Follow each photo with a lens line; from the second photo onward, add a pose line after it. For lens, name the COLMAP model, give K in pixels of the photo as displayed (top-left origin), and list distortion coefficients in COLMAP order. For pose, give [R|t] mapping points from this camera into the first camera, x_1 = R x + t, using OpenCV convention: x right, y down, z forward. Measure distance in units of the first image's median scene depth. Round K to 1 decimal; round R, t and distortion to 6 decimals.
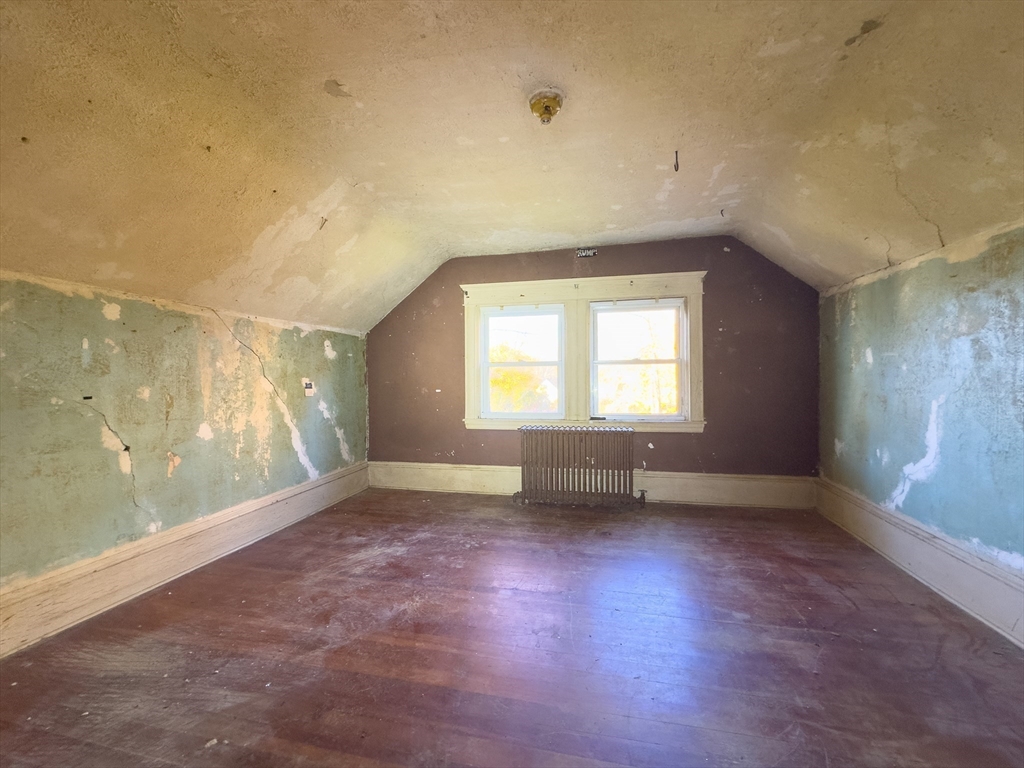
lens RADIAL K [[416.2, 0, 519.7], [0, 416.2, 384.2], [0, 0, 1]] dist [-0.003323, 0.000932]
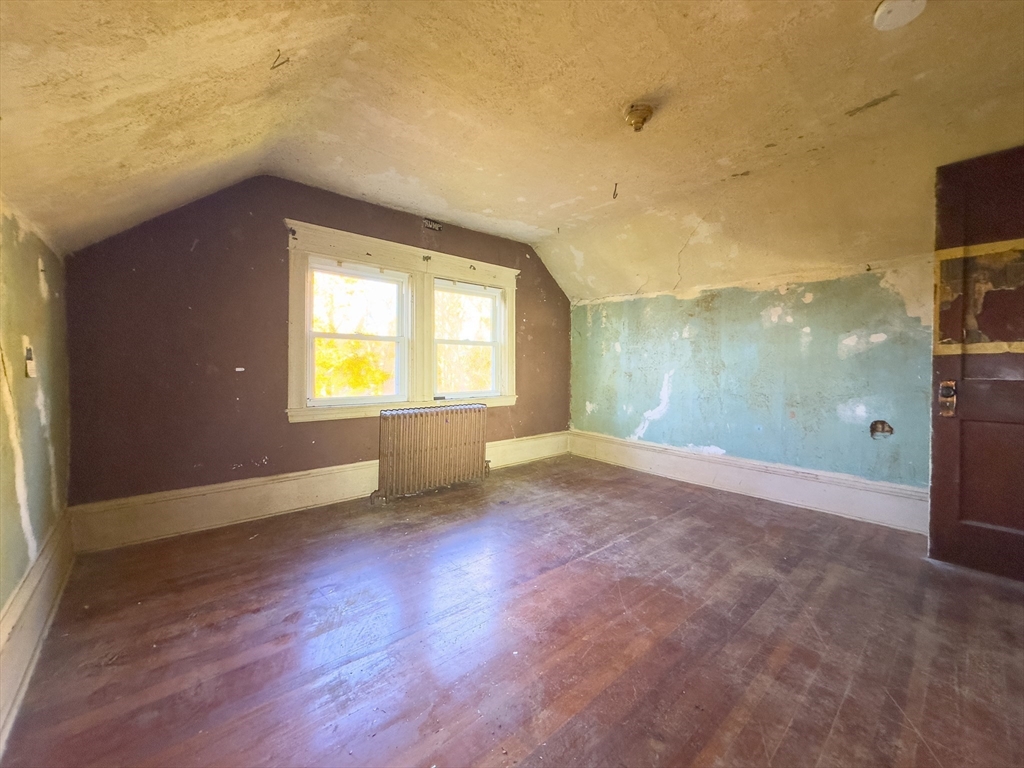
lens RADIAL K [[416.2, 0, 519.1], [0, 416.2, 375.8], [0, 0, 1]] dist [-0.003323, 0.000932]
pose [[0.581462, -0.007255, 0.813541, -0.610913], [-0.003473, 0.999929, 0.011399, 0.021682], [-0.813566, -0.009454, 0.581396, 0.339081]]
